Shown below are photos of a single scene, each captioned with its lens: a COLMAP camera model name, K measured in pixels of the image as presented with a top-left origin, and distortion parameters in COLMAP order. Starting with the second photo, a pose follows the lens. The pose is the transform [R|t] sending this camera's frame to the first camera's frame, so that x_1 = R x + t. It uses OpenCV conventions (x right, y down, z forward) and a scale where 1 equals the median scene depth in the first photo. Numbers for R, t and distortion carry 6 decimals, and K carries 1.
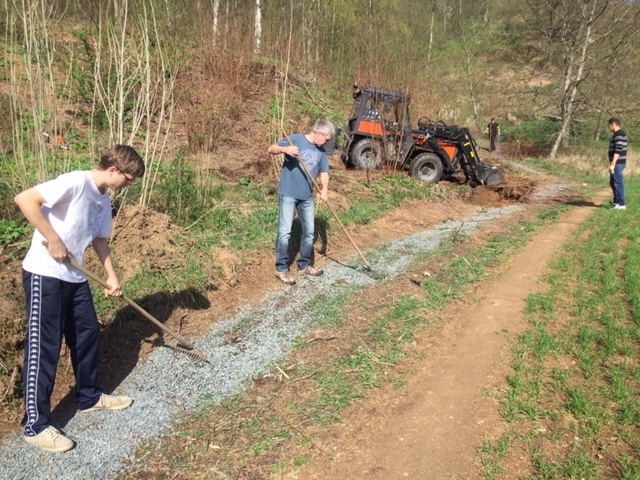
lens RADIAL K [[491.4, 0, 320.0], [0, 491.4, 240.0], [0, 0, 1]] dist [0.073517, -0.083274]
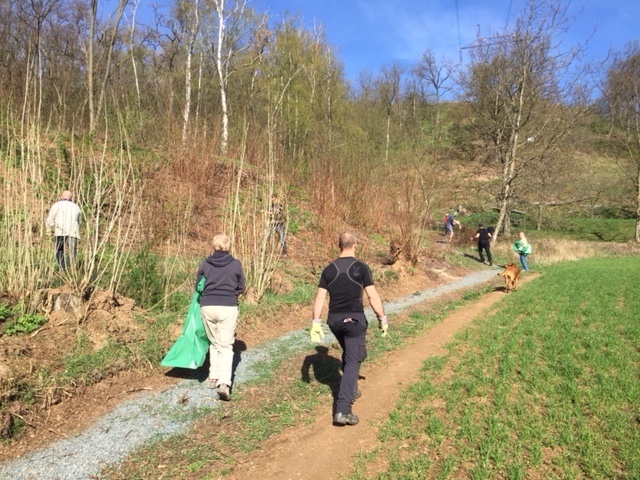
lens RADIAL K [[491.4, 0, 320.0], [0, 491.4, 240.0], [0, 0, 1]] dist [0.073517, -0.083274]
pose [[0.997813, -0.008821, 0.065516, 0.068843], [0.020333, 0.983967, -0.177190, 0.032377], [-0.062902, 0.178135, 0.981994, -0.239353]]
